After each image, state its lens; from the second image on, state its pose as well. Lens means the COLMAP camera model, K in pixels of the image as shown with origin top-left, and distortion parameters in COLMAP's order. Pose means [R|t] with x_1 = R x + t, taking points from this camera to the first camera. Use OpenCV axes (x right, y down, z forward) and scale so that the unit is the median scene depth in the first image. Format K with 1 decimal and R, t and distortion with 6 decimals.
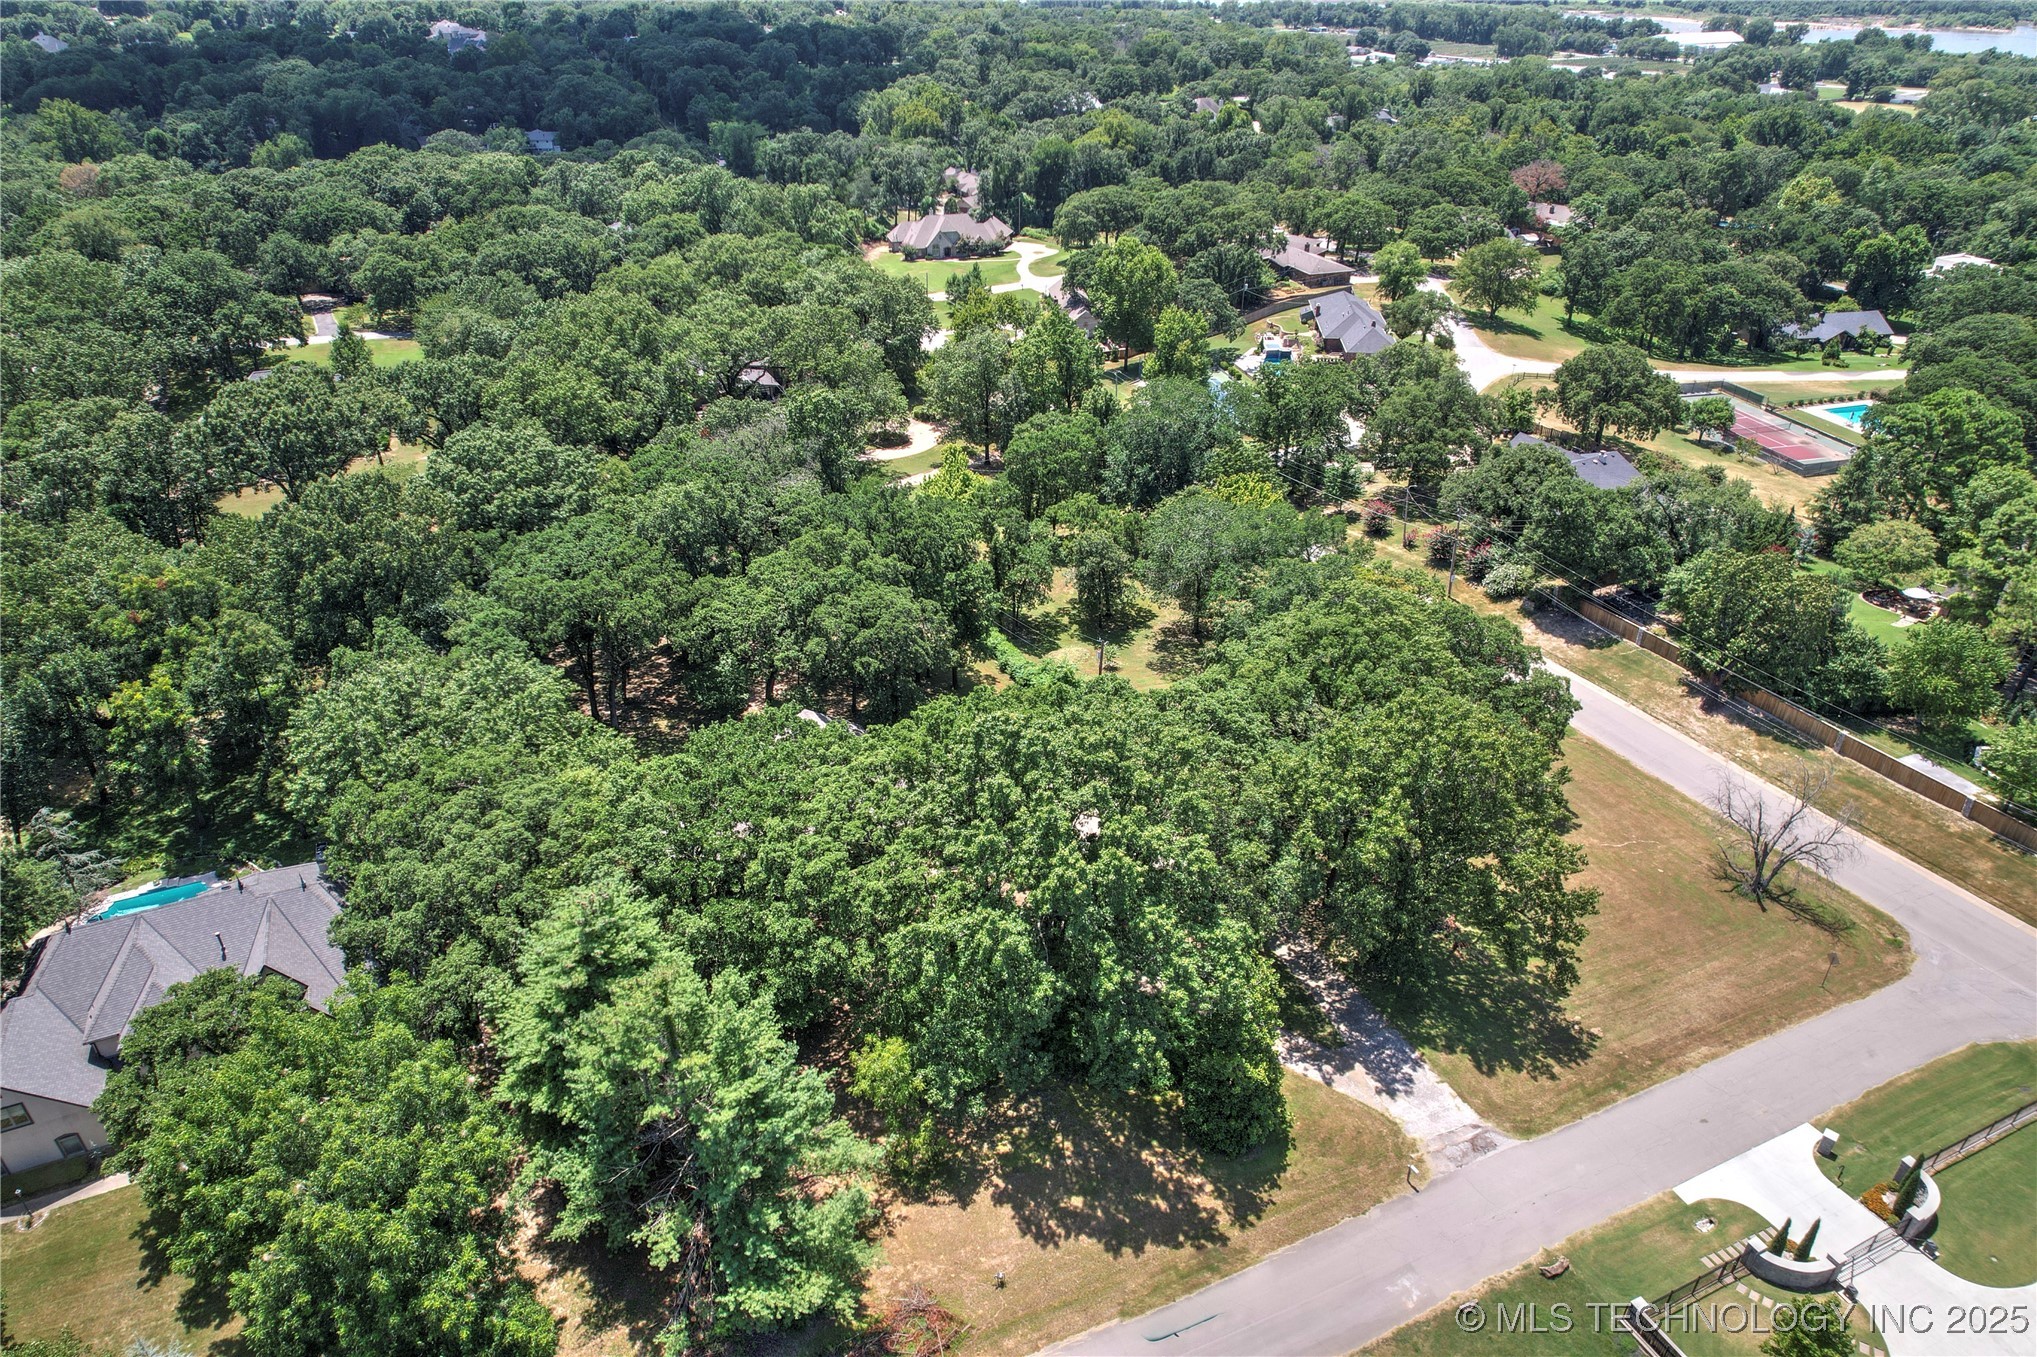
lens RADIAL K [[1286.2, 0, 1017.8], [0, 1286.2, 691.3], [0, 0, 1]] dist [-0.077041, 0.067474]
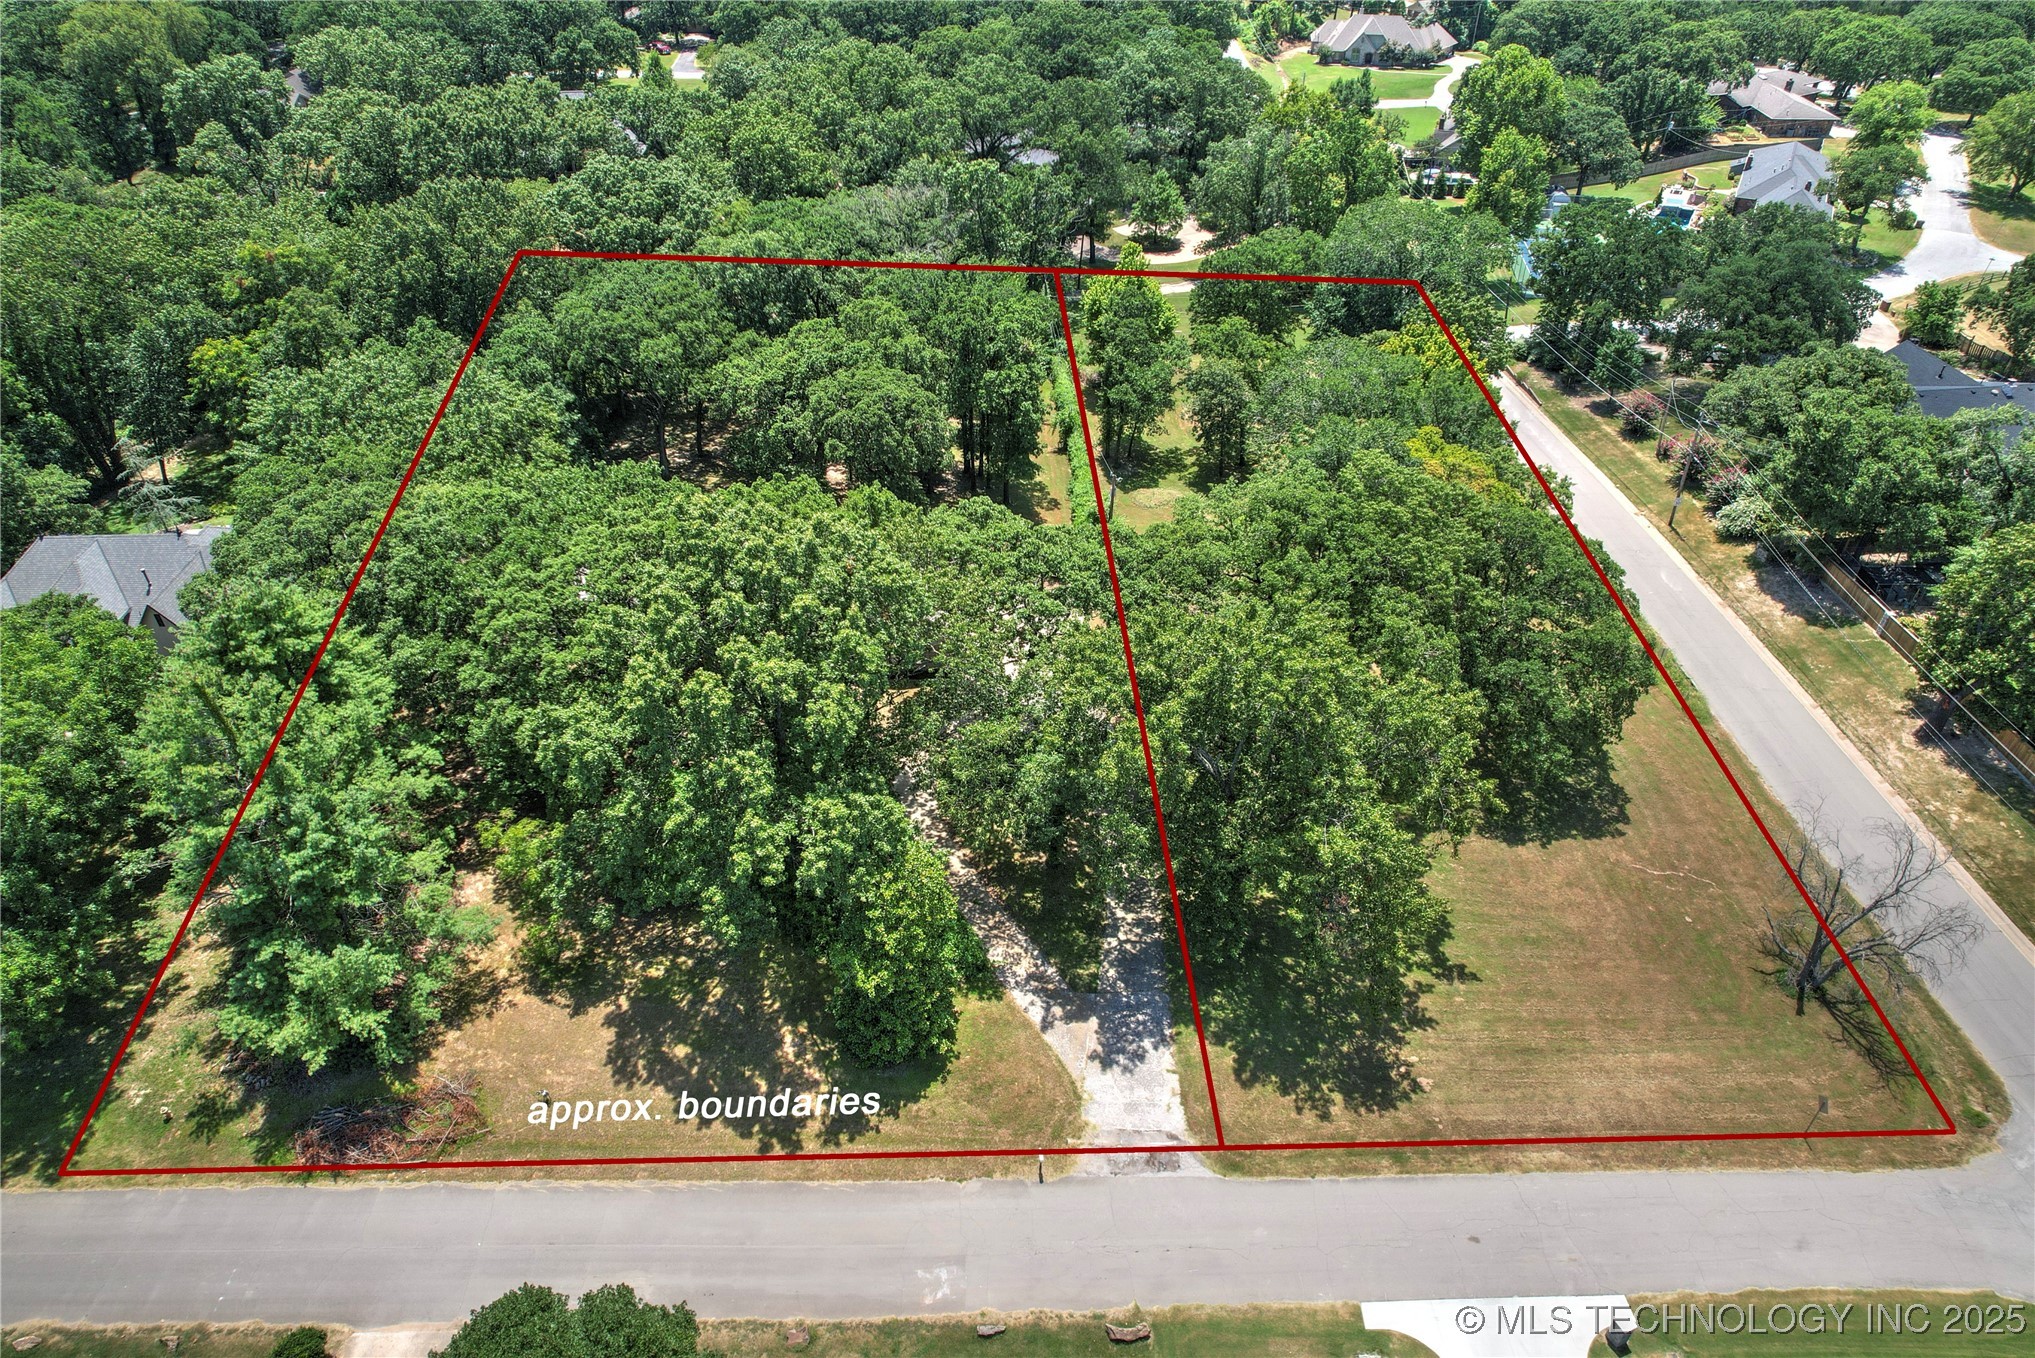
lens RADIAL K [[1285.0, 0, 1016.8], [0, 1285.0, 691.8], [0, 0, 1]] dist [-0.077041, 0.067474]
pose [[0.918387, 0.242561, -0.312618, 0.312784], [-0.201349, 0.966613, 0.158488, -0.022380], [0.340624, -0.082608, 0.936564, 0.167911]]
